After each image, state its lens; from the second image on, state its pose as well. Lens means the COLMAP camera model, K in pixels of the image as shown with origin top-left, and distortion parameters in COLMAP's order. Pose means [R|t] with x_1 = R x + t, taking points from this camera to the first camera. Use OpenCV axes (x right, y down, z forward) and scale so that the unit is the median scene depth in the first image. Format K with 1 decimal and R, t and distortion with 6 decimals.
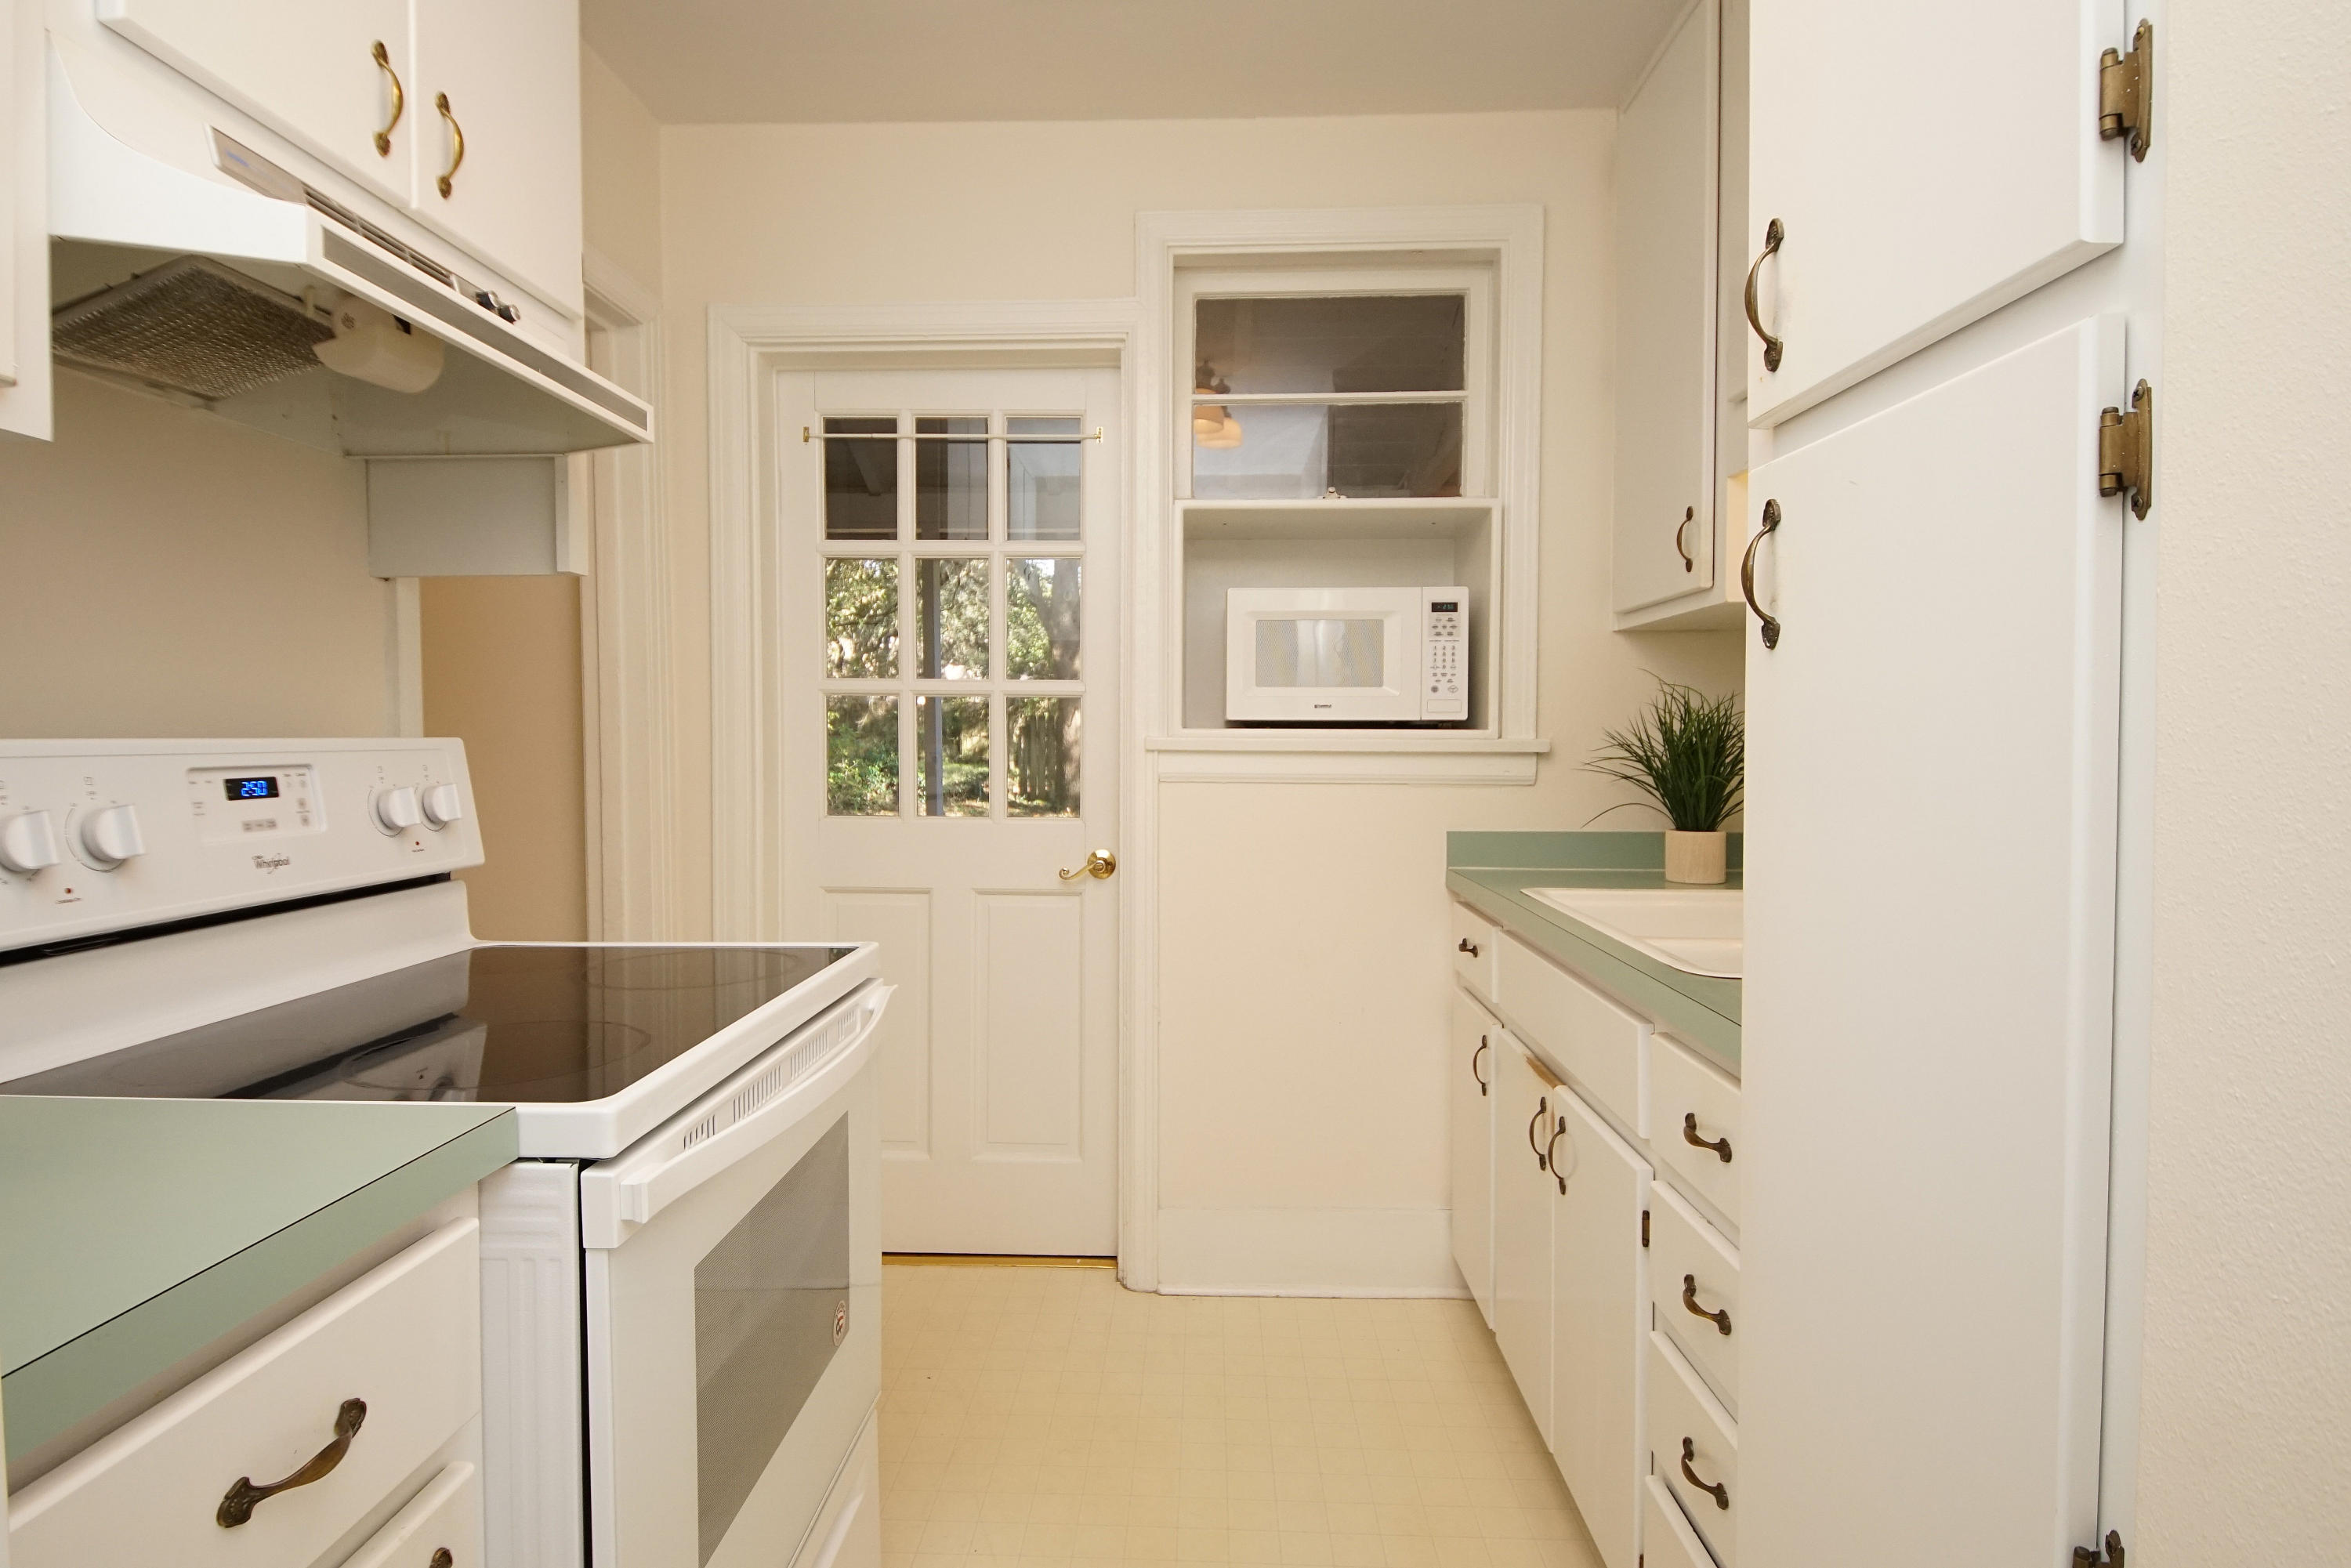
lens RADIAL K [[1265.6, 0, 1175.5], [0, 1265.6, 784.0], [0, 0, 1]] dist [0.030584, -0.024222]
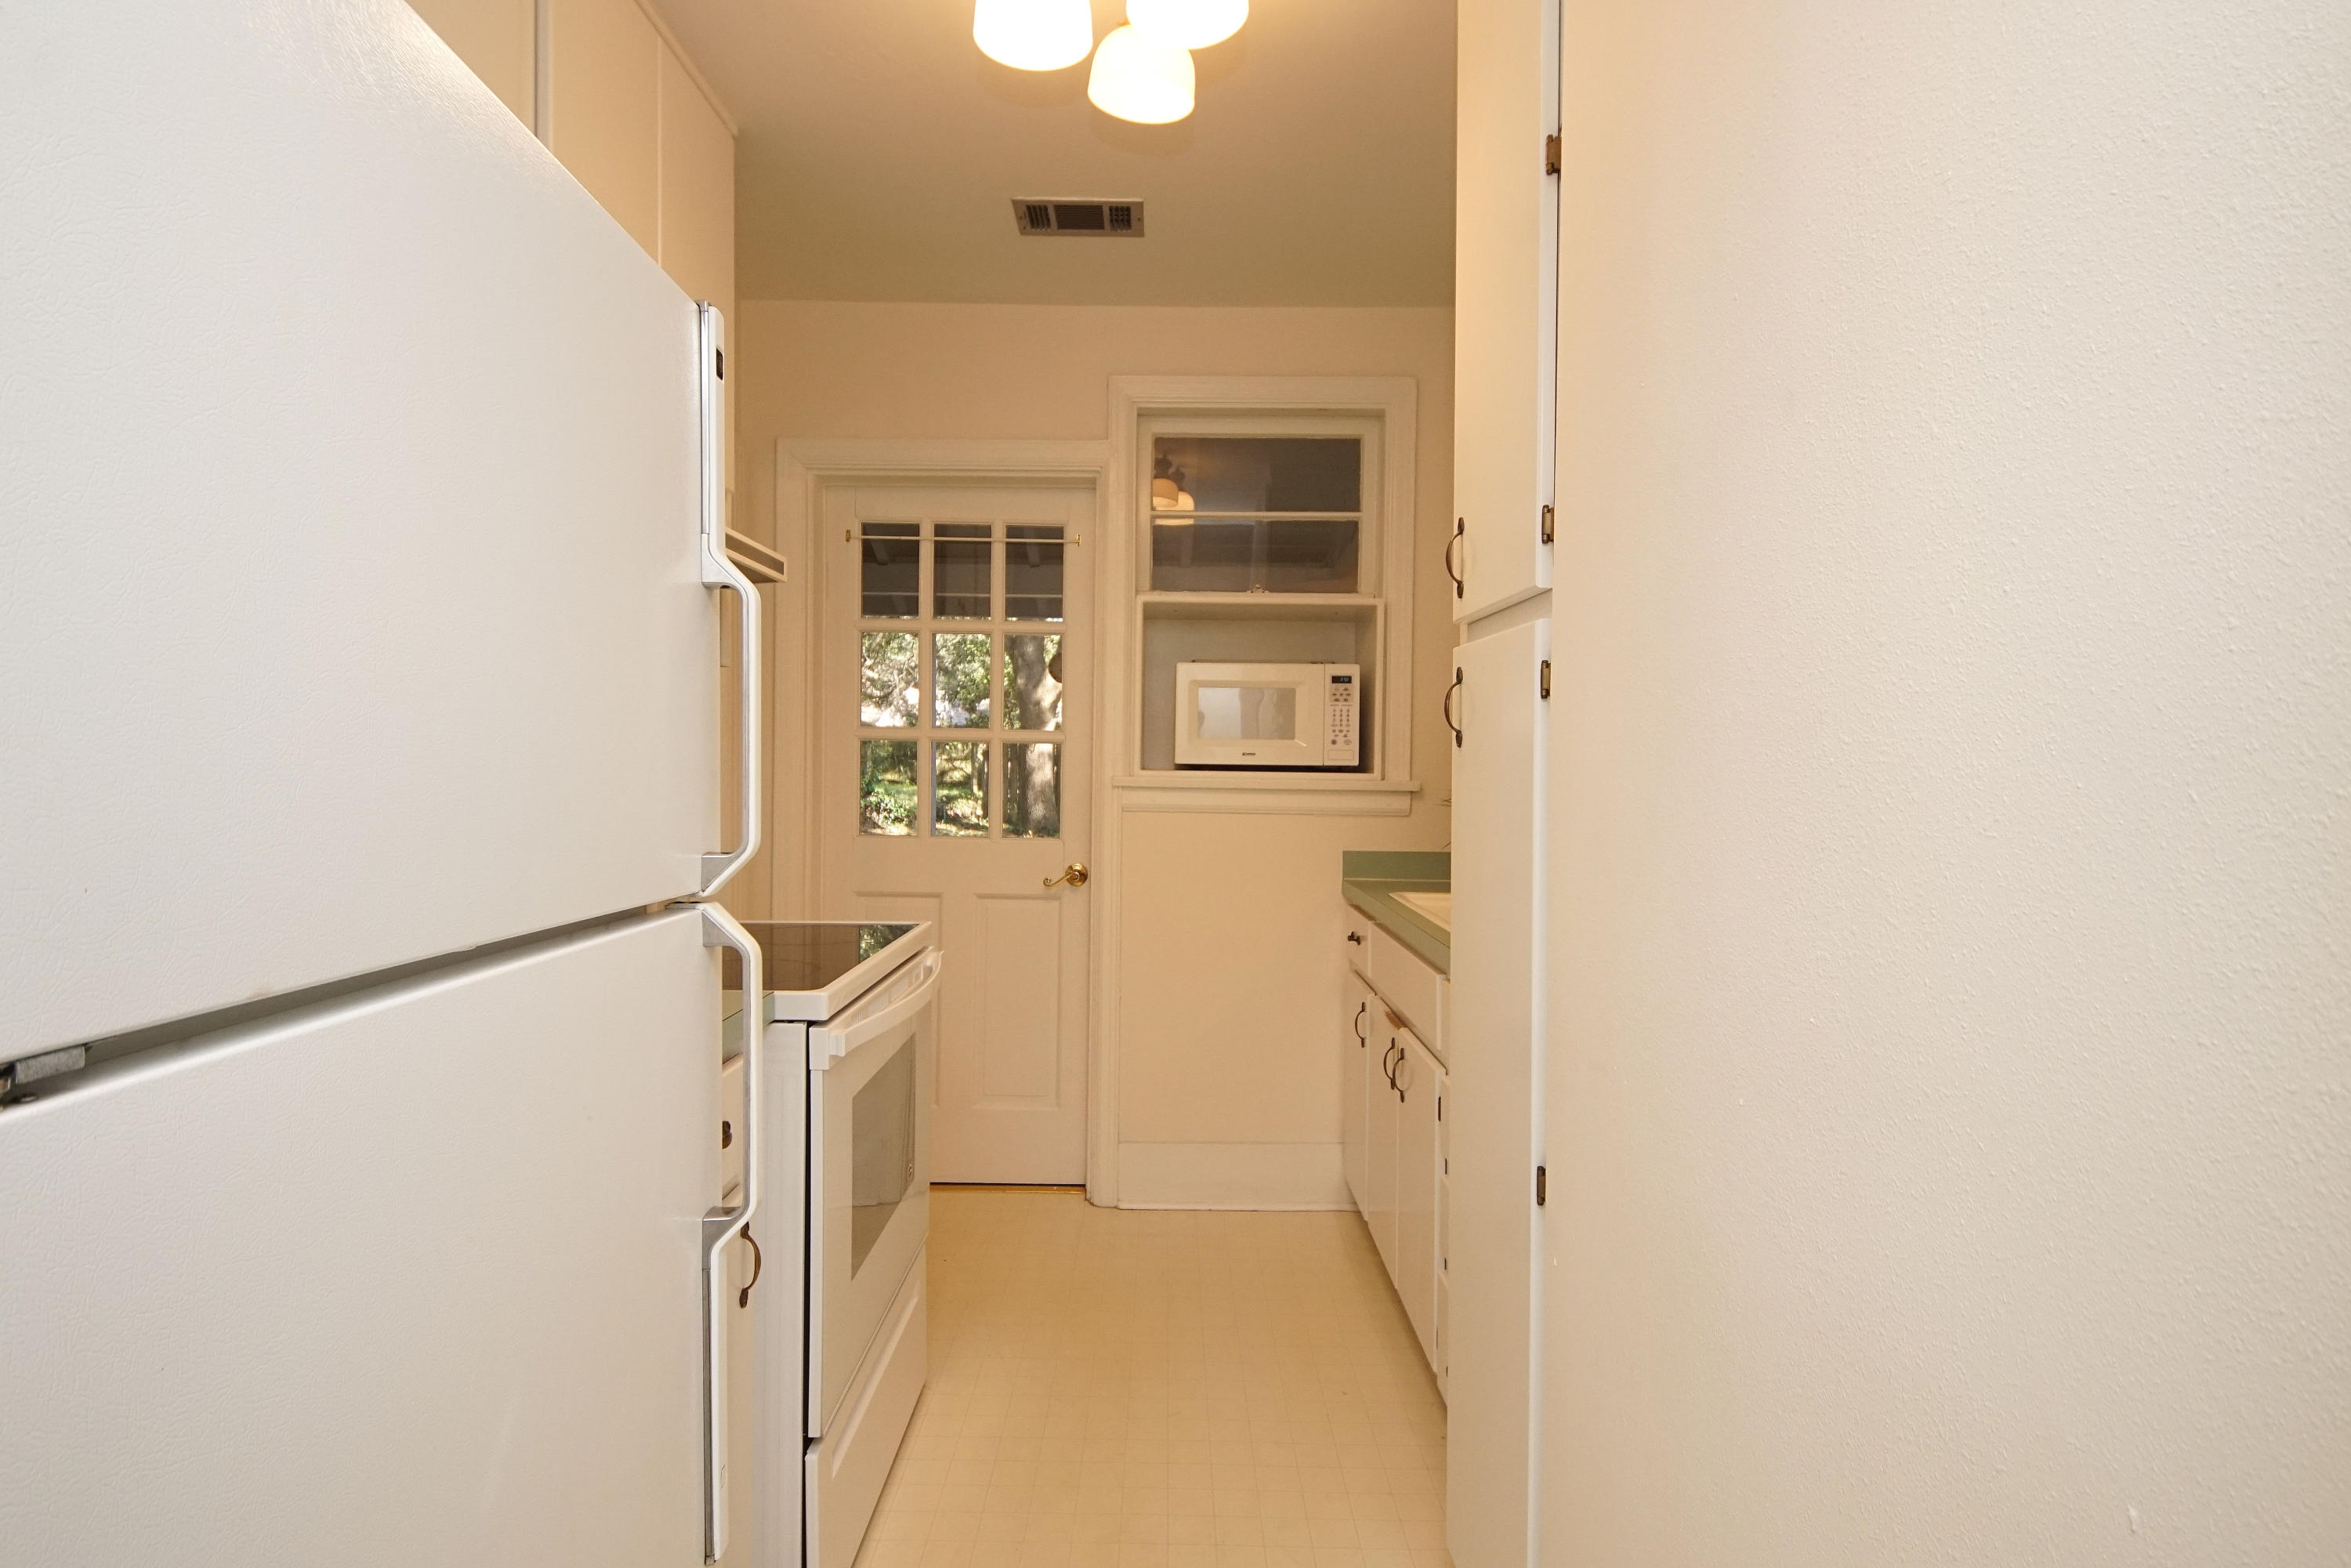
lens RADIAL K [[1265.6, 0, 1175.5], [0, 1265.6, 784.0], [0, 0, 1]] dist [0.030584, -0.024222]
pose [[0.999416, 0.009349, 0.032860, -0.001586], [-0.008741, 0.999789, -0.018583, -0.005793], [-0.033026, 0.018285, 0.999287, -0.300642]]
